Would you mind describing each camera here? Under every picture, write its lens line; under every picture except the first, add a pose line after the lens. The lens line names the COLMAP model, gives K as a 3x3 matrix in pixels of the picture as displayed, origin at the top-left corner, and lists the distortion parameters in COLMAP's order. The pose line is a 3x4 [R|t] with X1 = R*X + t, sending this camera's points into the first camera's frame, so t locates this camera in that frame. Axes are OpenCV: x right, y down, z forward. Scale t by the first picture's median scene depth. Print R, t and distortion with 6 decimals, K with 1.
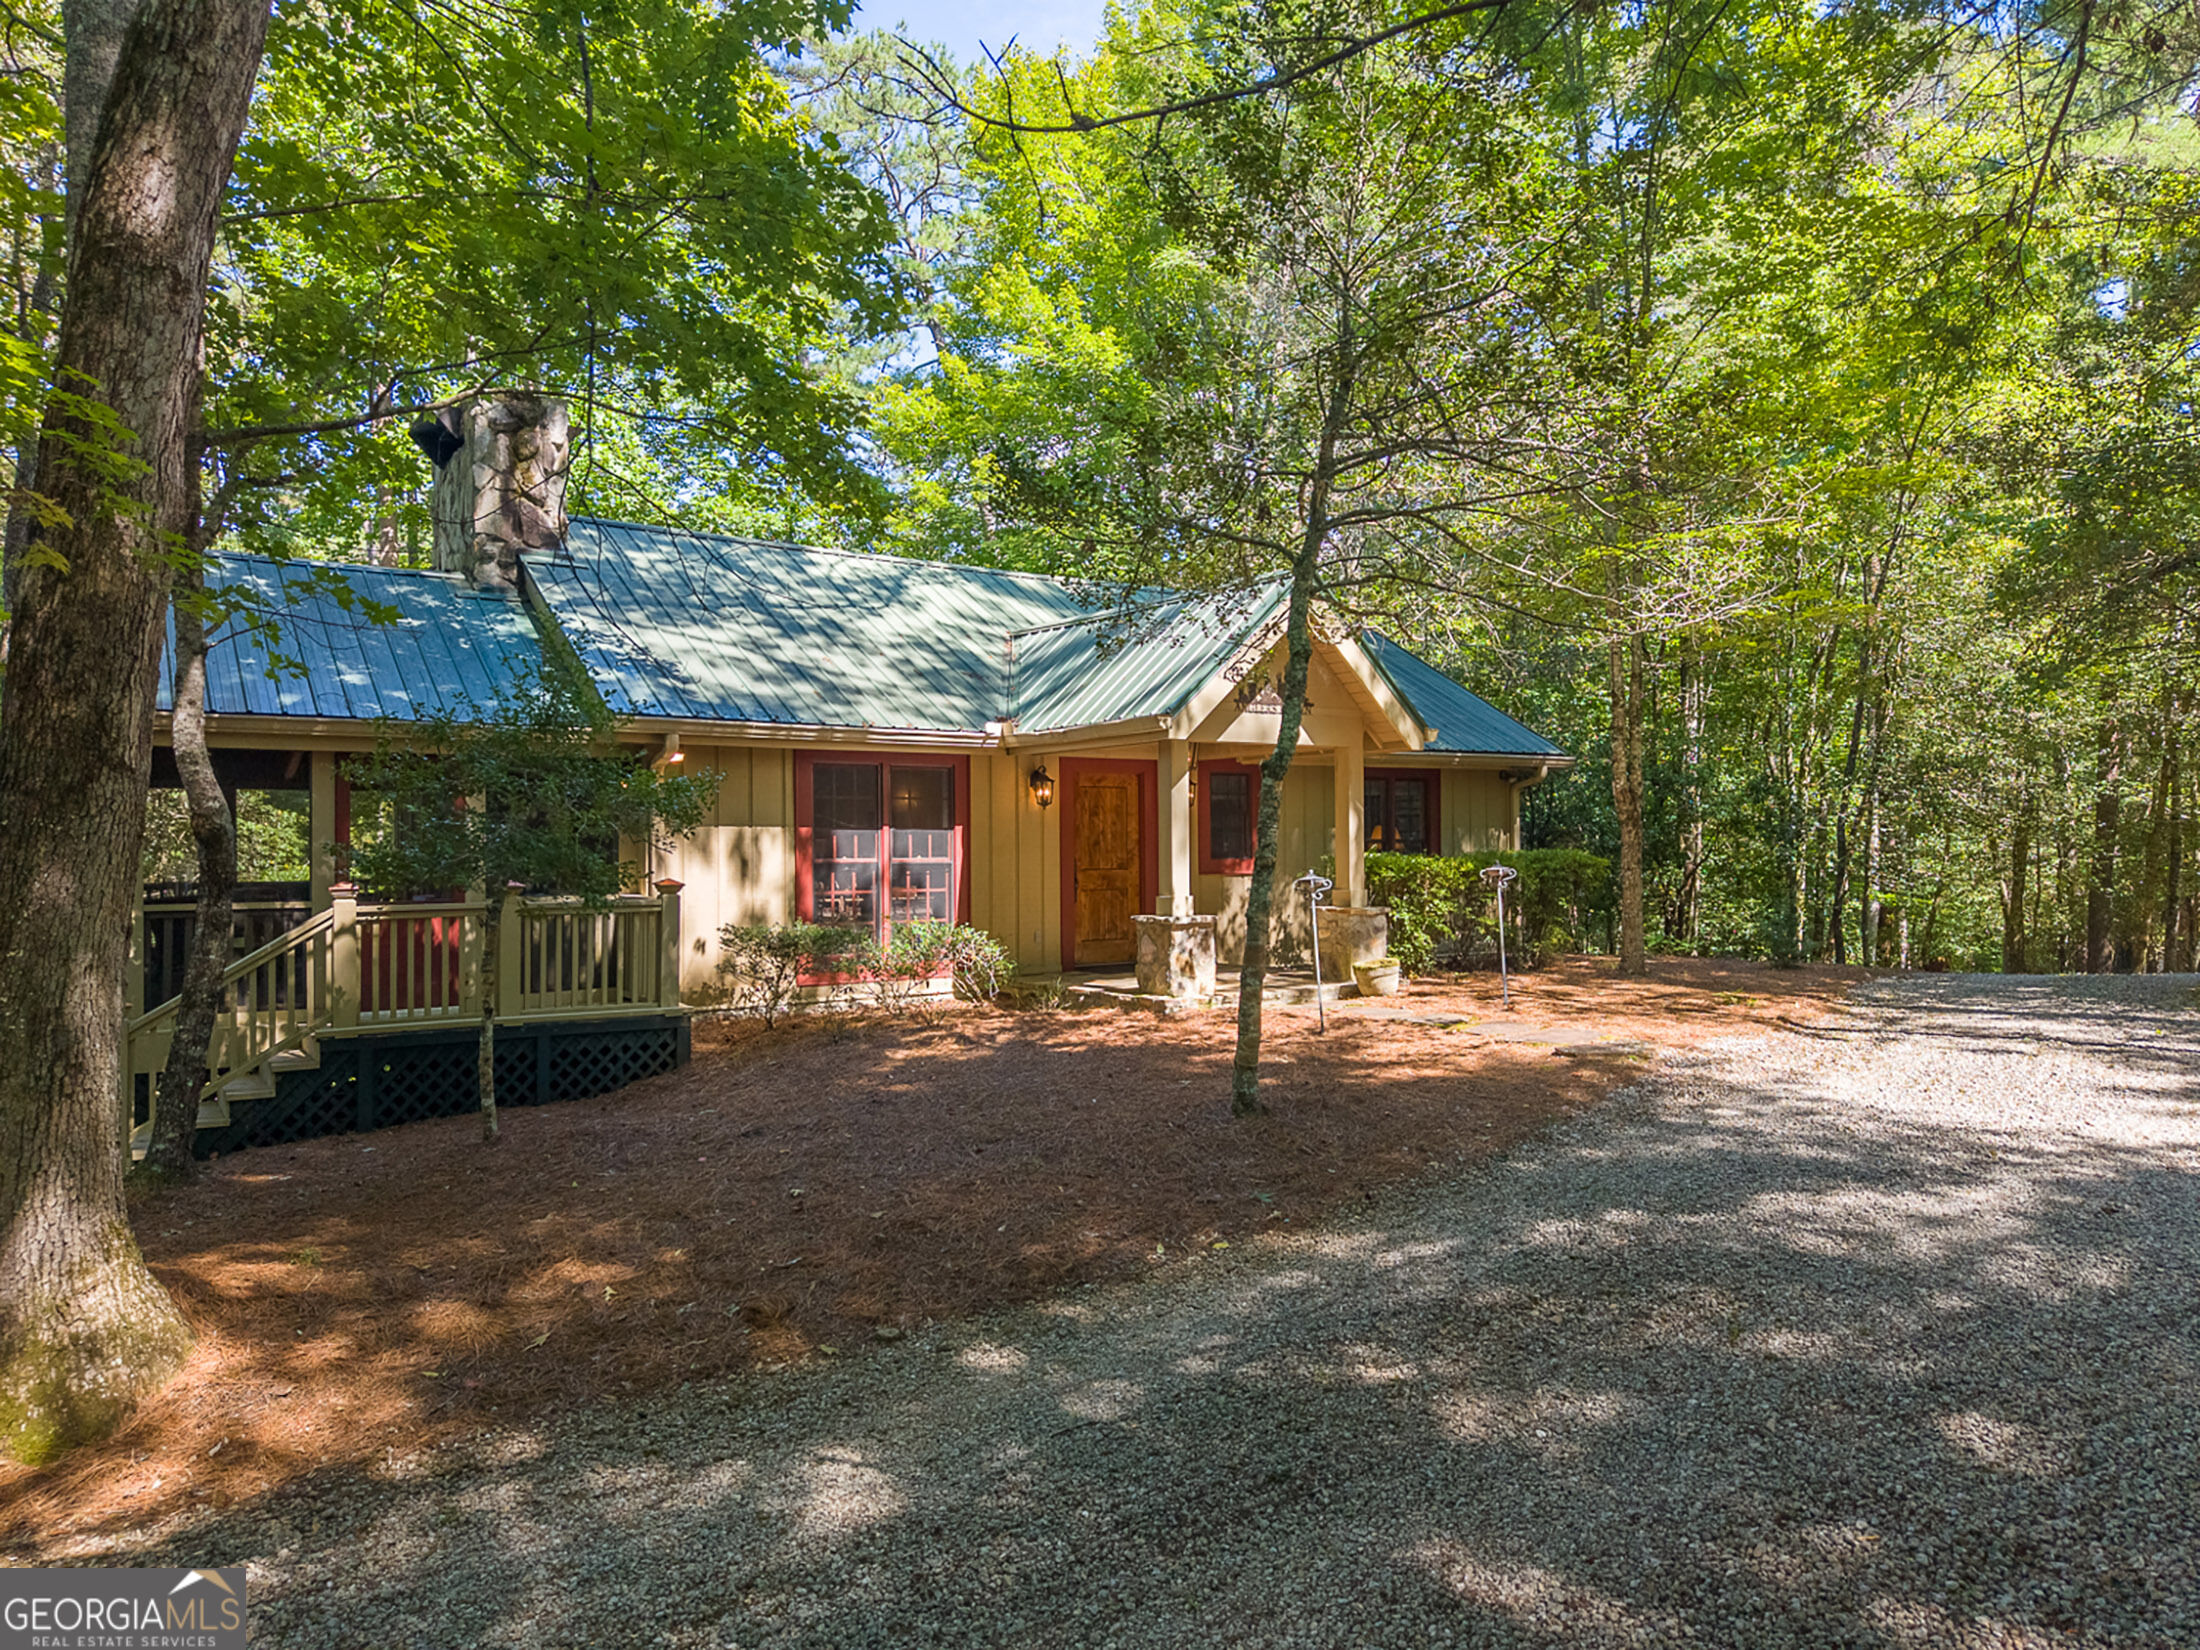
lens RADIAL K [[1497.2, 0, 1104.8], [0, 1497.2, 830.9], [0, 0, 1]] dist [-0.009127, -0.002357]
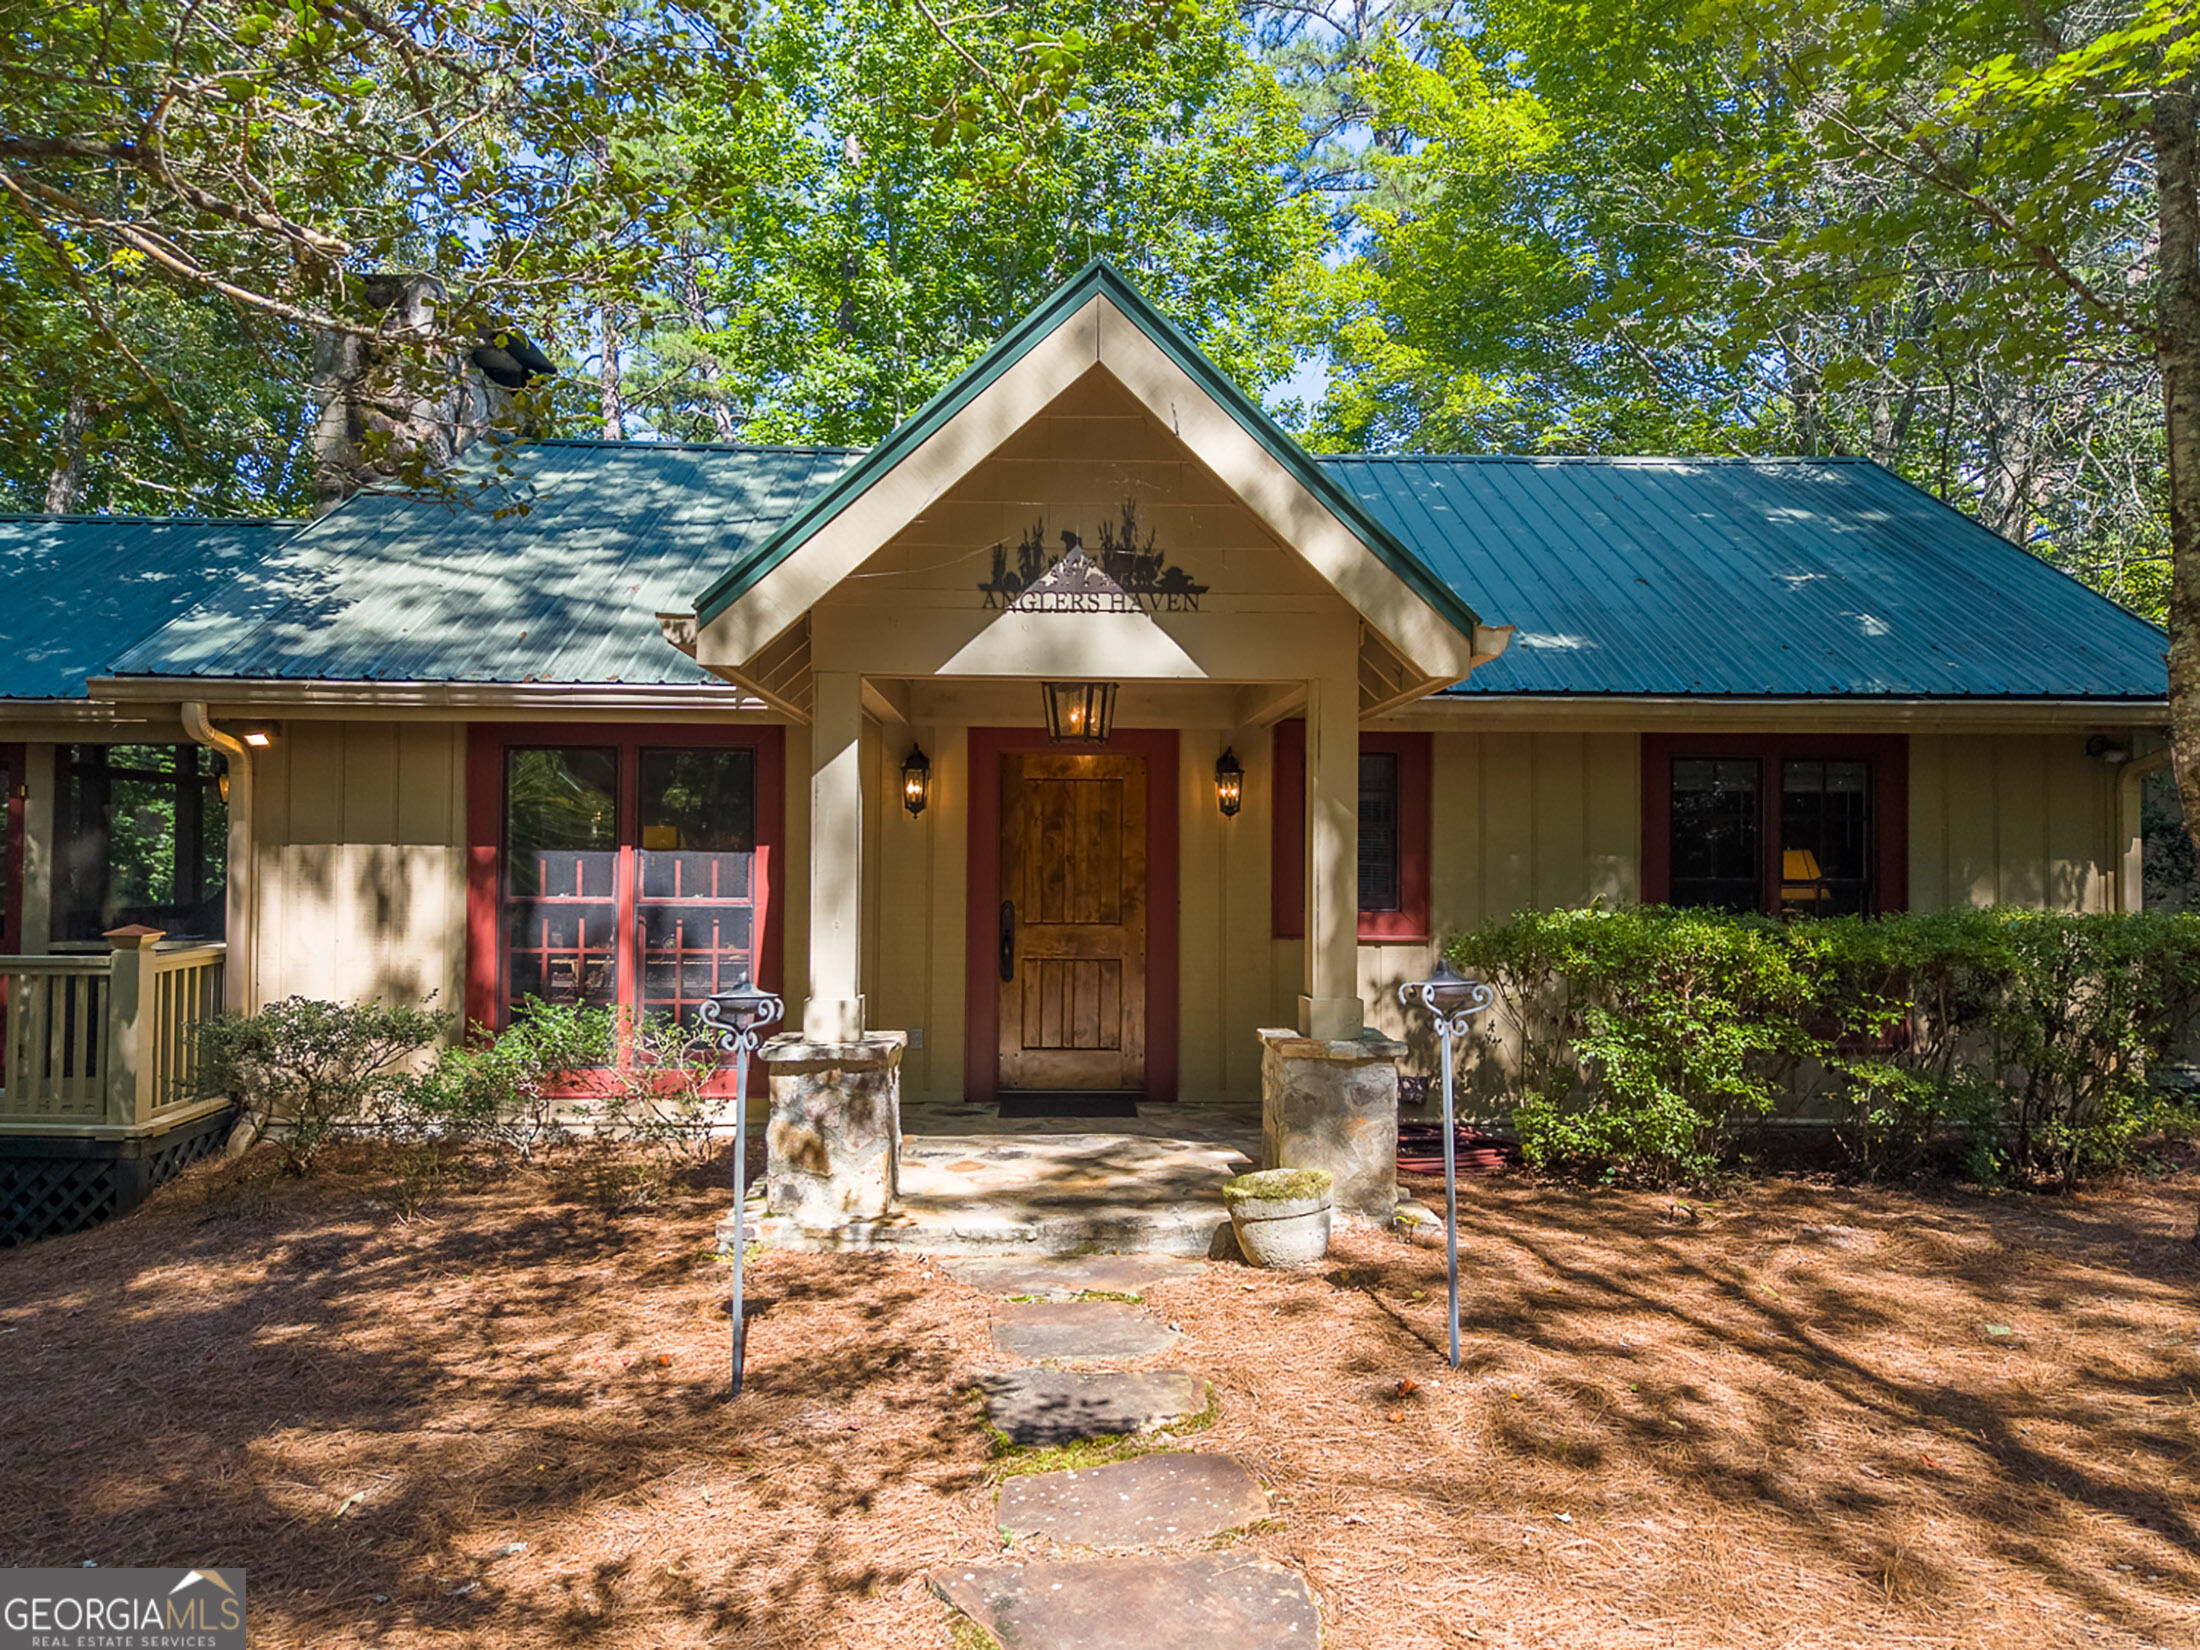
lens RADIAL K [[1497.2, 0, 1096.4], [0, 1497.2, 817.2], [0, 0, 1]] dist [-0.009127, -0.002357]
pose [[0.832960, -0.002074, -0.553329, 0.364771], [-0.006740, 0.999881, -0.013893, -0.007889], [0.553292, 0.015302, 0.832847, 0.615642]]
